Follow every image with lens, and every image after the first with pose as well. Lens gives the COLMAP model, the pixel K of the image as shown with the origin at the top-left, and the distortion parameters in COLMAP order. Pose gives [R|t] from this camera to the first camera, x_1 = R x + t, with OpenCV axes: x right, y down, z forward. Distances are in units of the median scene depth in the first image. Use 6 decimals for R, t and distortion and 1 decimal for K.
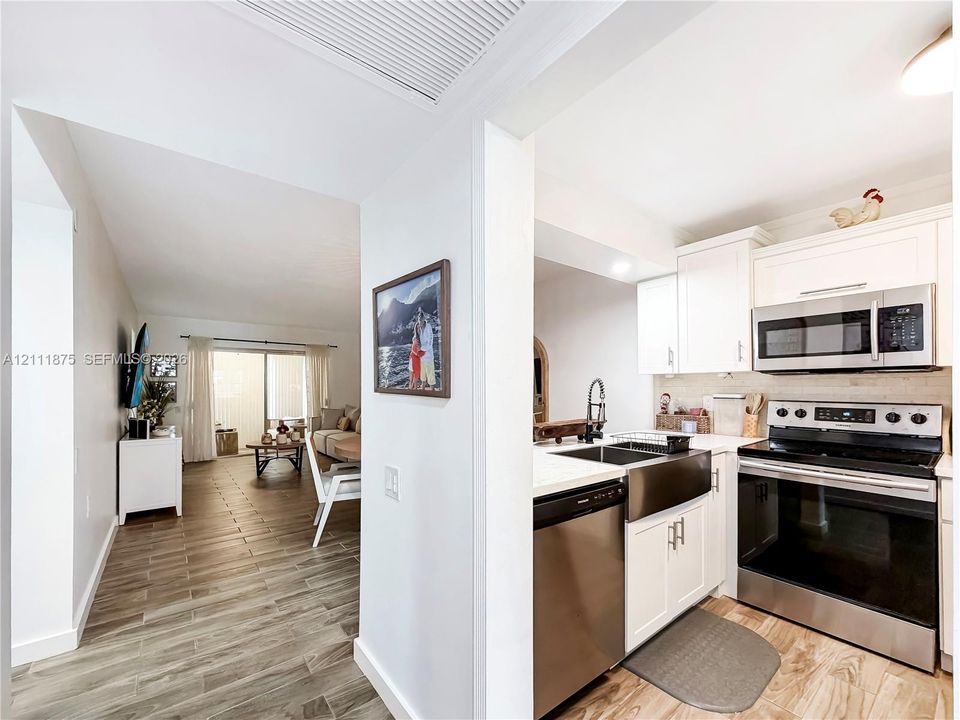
lens RADIAL K [[389.5, 0, 476.3], [0, 389.5, 384.2], [0, 0, 1]] dist [-0.002283, 0.000018]
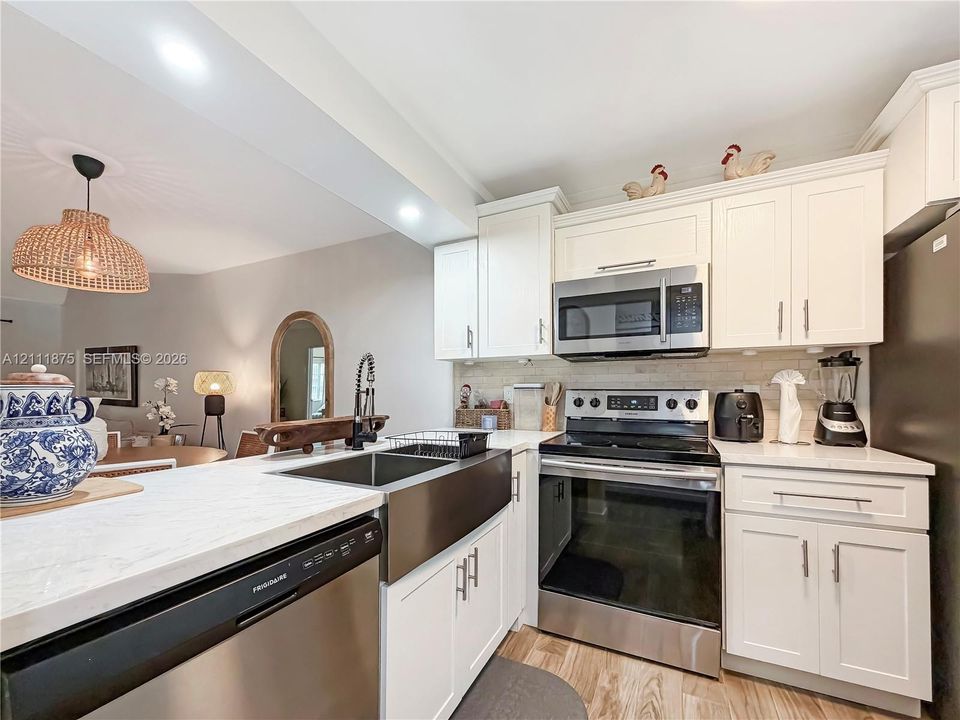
lens RADIAL K [[389.5, 0, 483.4], [0, 389.5, 388.7], [0, 0, 1]] dist [-0.002283, 0.000018]
pose [[0.891698, 0.005070, 0.452603, 0.193341], [-0.005788, 0.999983, 0.000202, 0.047175], [-0.452595, -0.002800, 0.891712, 0.320015]]
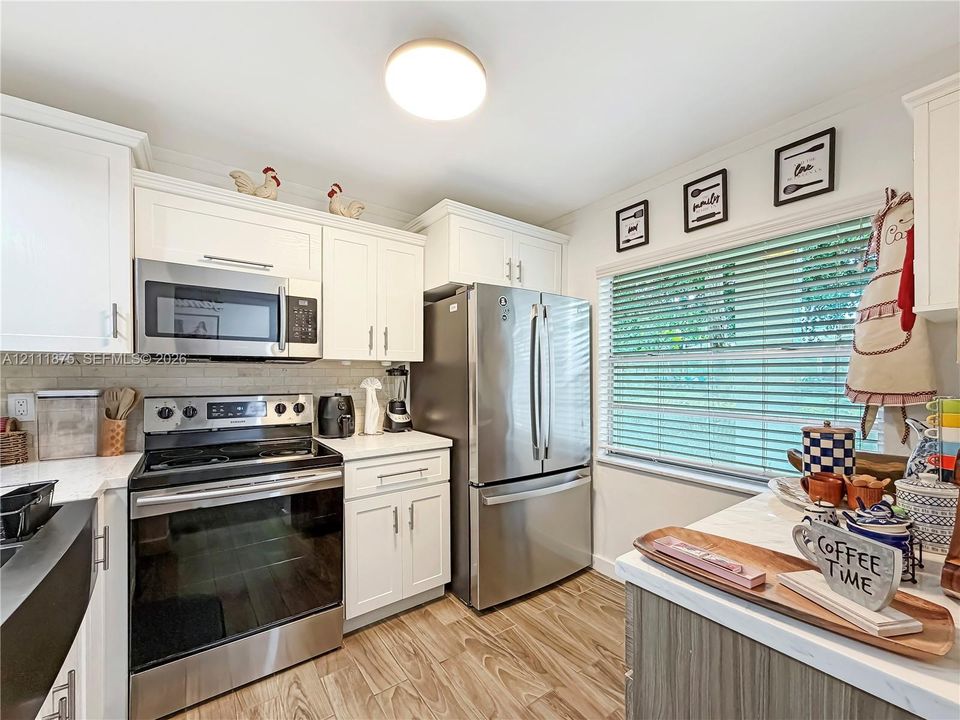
lens RADIAL K [[389.5, 0, 462.5], [0, 389.5, 377.4], [0, 0, 1]] dist [-0.002283, 0.000018]
pose [[0.041781, -0.002703, 0.999123, 0.088913], [-0.007683, 0.999966, 0.003027, -0.000725], [-0.999097, -0.007803, 0.041758, 0.462644]]
